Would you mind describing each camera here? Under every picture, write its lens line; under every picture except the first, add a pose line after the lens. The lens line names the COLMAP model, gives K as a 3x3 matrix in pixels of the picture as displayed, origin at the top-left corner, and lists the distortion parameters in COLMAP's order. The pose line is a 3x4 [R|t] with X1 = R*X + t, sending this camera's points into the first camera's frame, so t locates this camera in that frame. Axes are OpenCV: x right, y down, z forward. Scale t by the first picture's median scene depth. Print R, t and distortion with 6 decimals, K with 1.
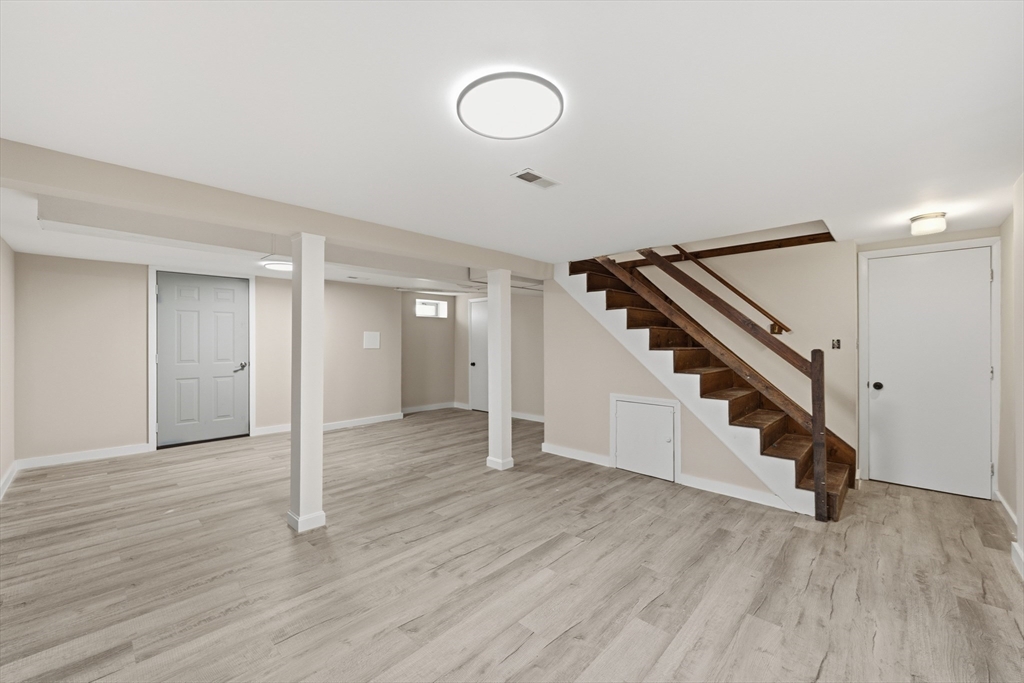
lens RADIAL K [[417.5, 0, 511.8], [0, 417.5, 343.1], [0, 0, 1]] dist [0.000614, -0.000115]
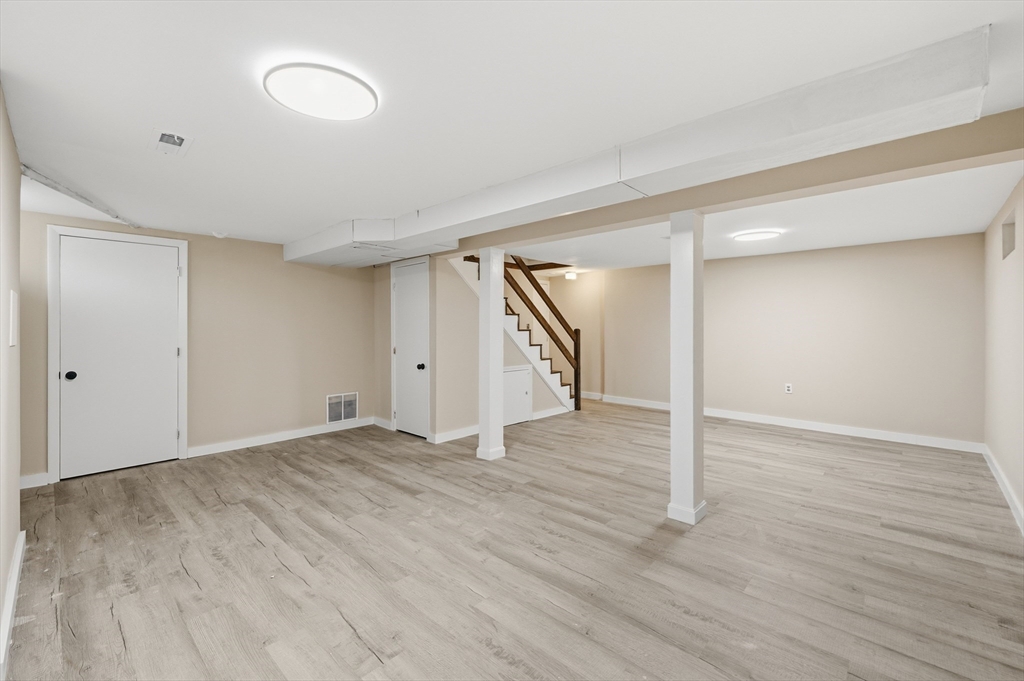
lens RADIAL K [[432.2, 0, 511.6], [0, 432.2, 329.8], [0, 0, 1]] dist [-0.002326, -0.000797]
pose [[-0.020005, -0.006850, 0.999776, -1.224966], [0.002608, 0.999973, 0.006903, 0.002487], [-0.999796, 0.002745, -0.019986, 1.188180]]
